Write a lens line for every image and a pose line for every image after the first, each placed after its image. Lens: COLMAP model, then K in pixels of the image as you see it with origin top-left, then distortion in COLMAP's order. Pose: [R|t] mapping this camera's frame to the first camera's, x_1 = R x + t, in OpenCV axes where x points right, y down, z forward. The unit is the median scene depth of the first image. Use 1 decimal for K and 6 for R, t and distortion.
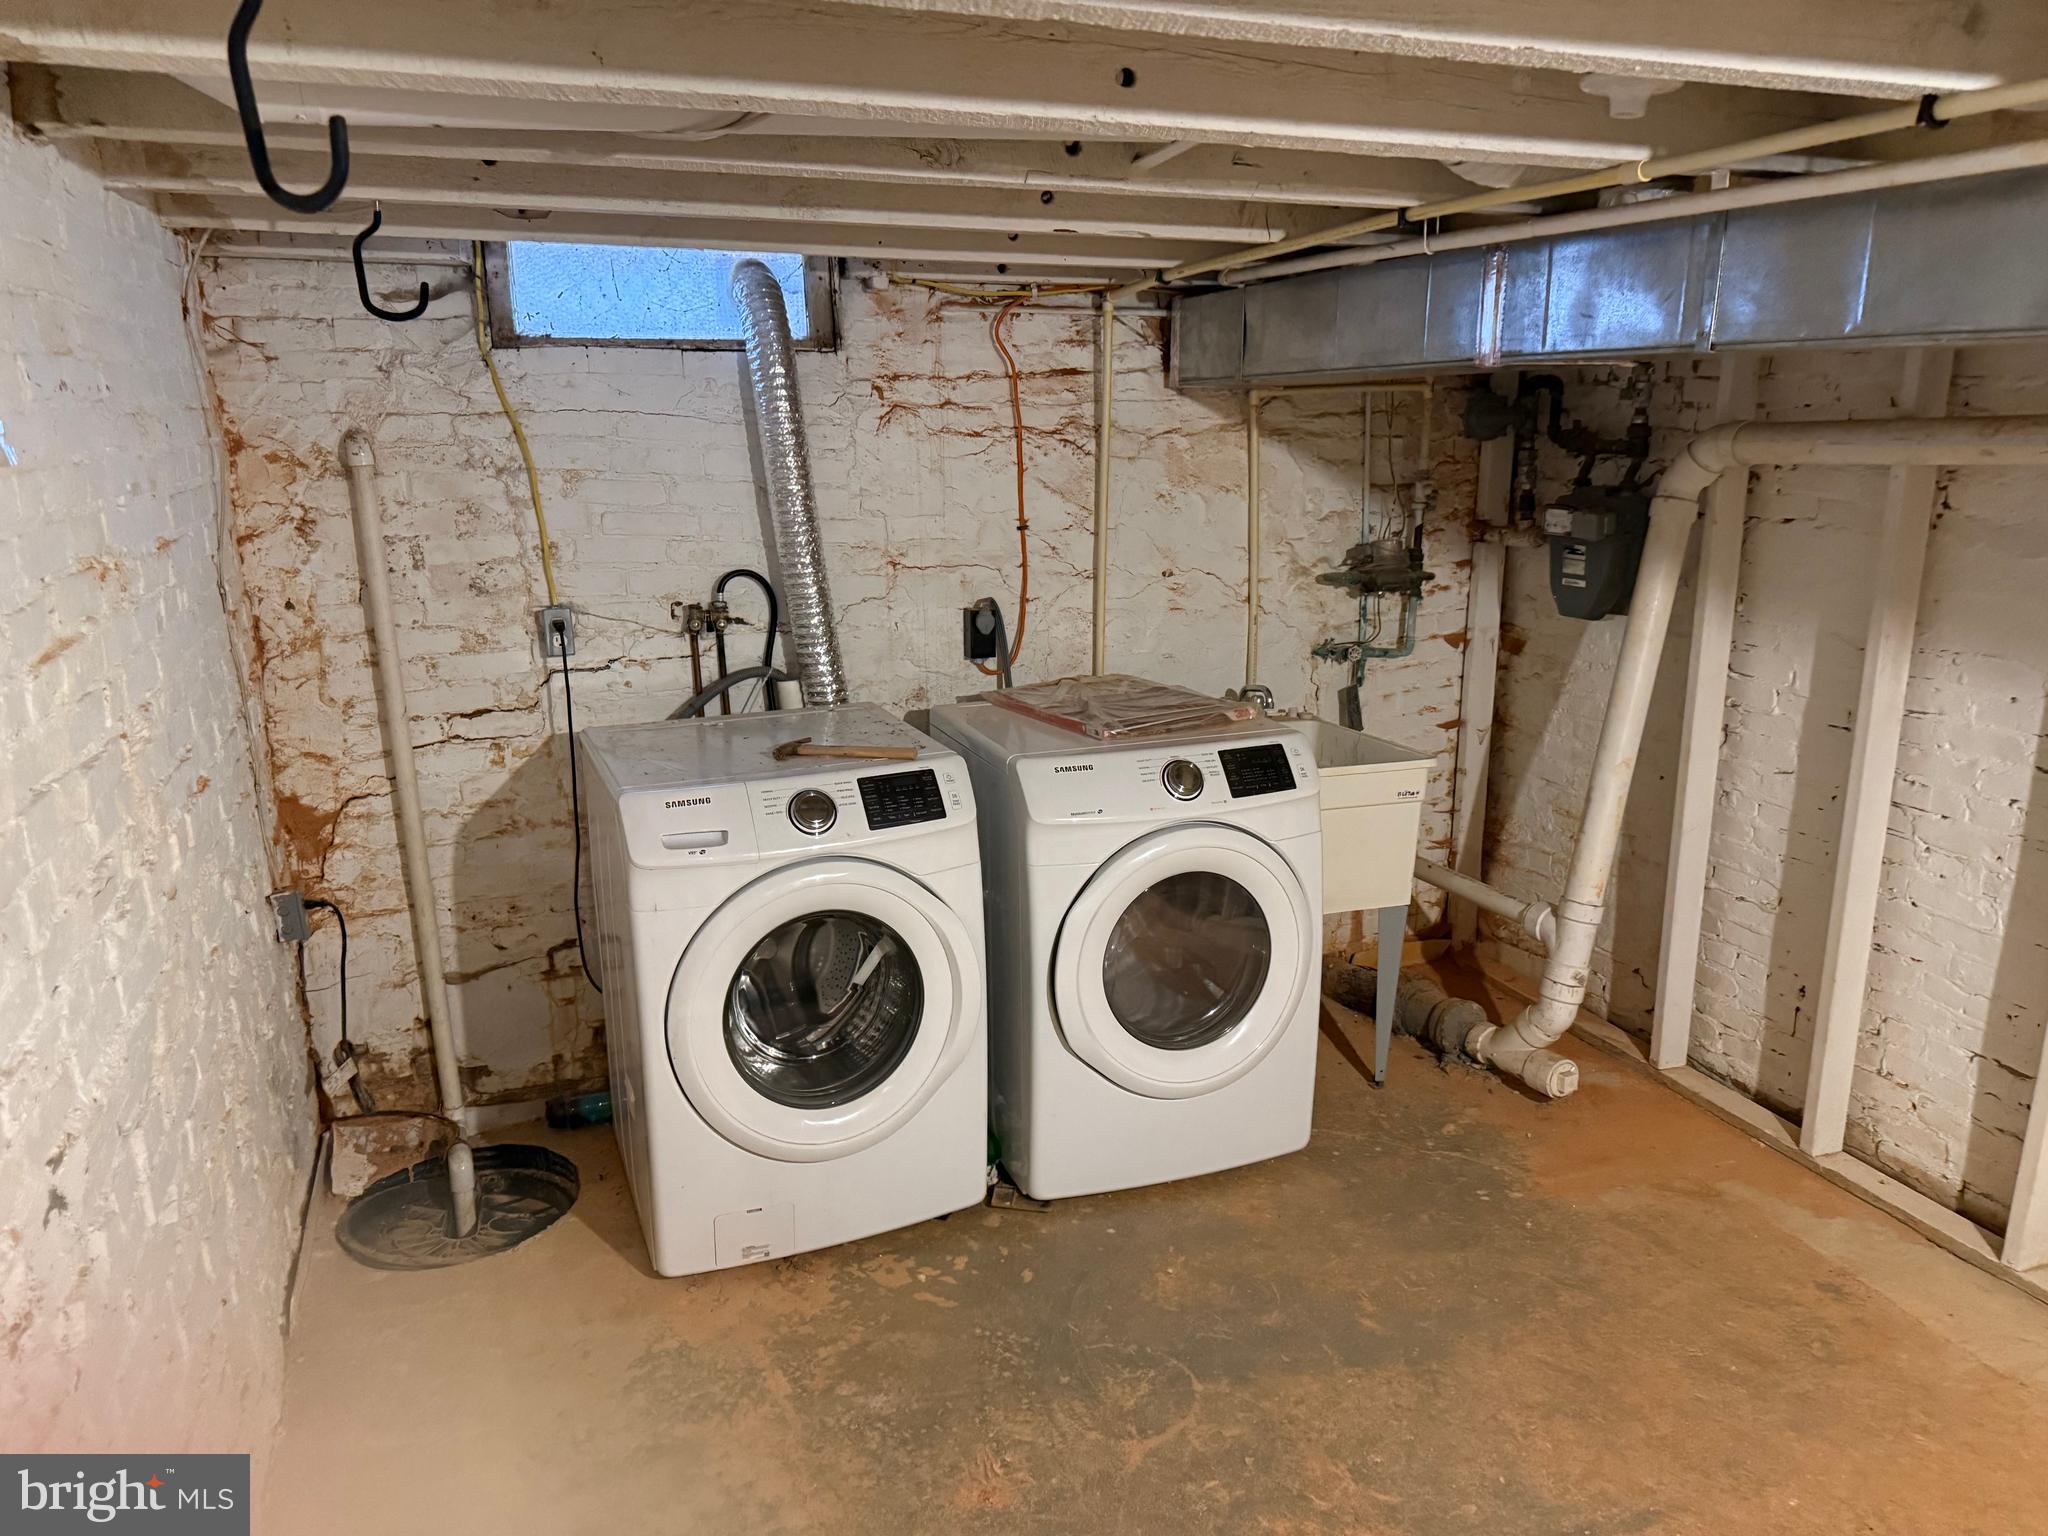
lens RADIAL K [[1493.7, 0, 1024.0], [0, 1493.7, 768.0], [0, 0, 1]] dist [0.036256, -0.035113]
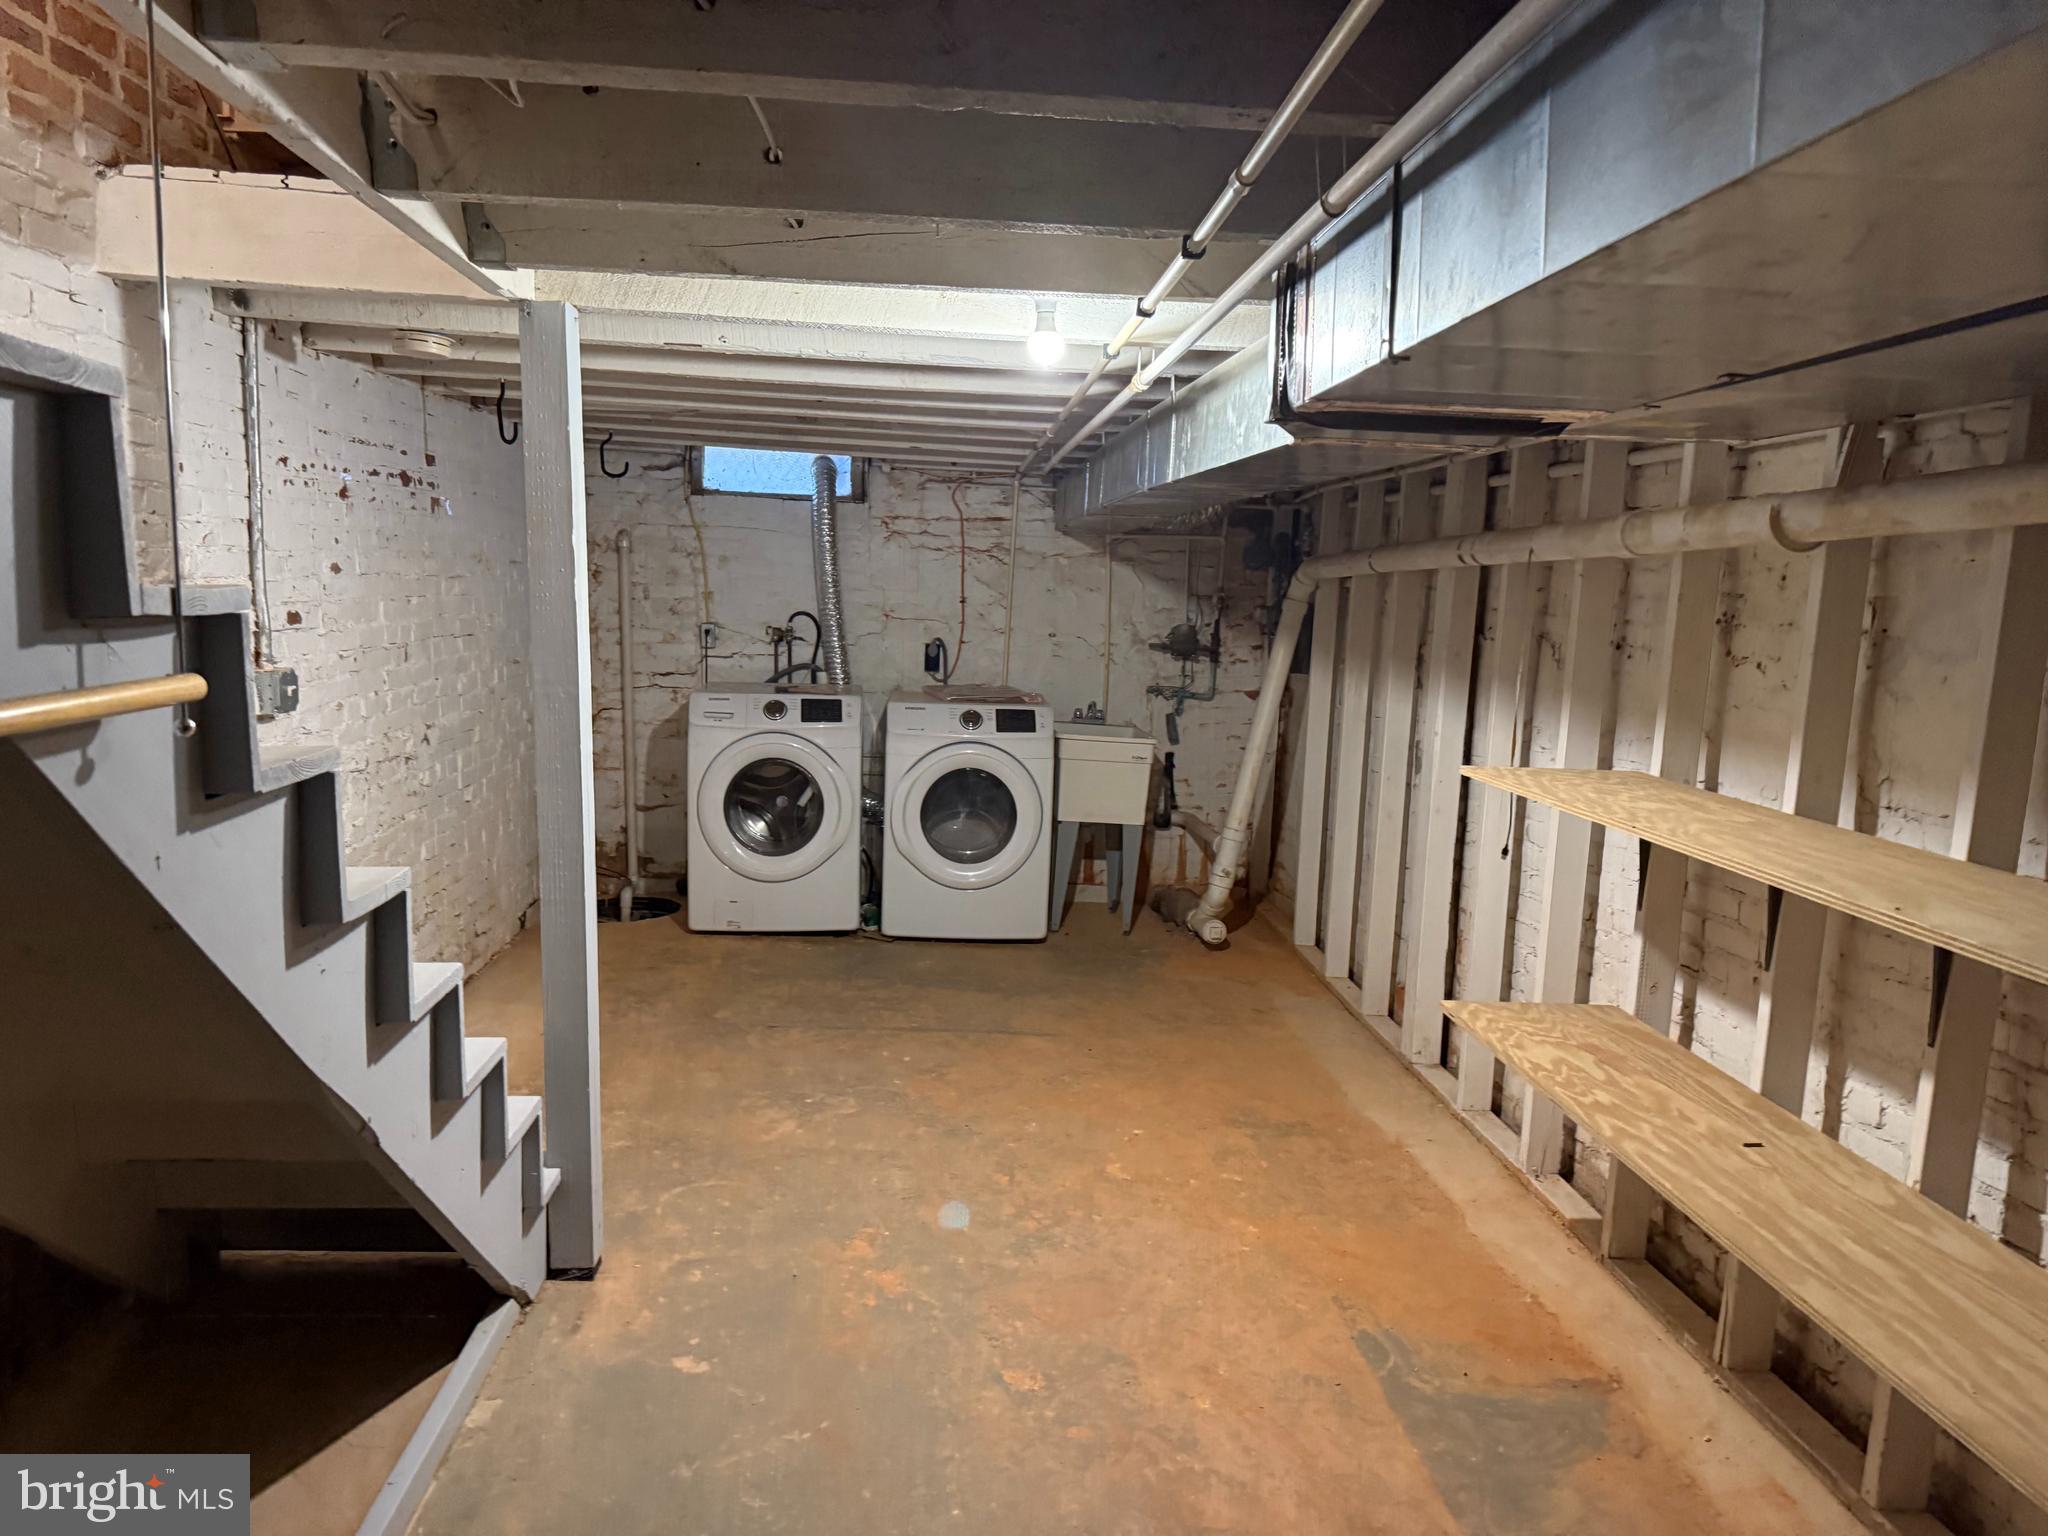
lens RADIAL K [[1447.4, 0, 992.1], [0, 1447.4, 774.4], [0, 0, 1]] dist [0.060138, -0.073154]
pose [[0.957262, 0.084220, -0.276688, 0.582878], [-0.112358, 0.989813, -0.087441, 0.212173], [0.266505, 0.114792, 0.956973, -0.700513]]
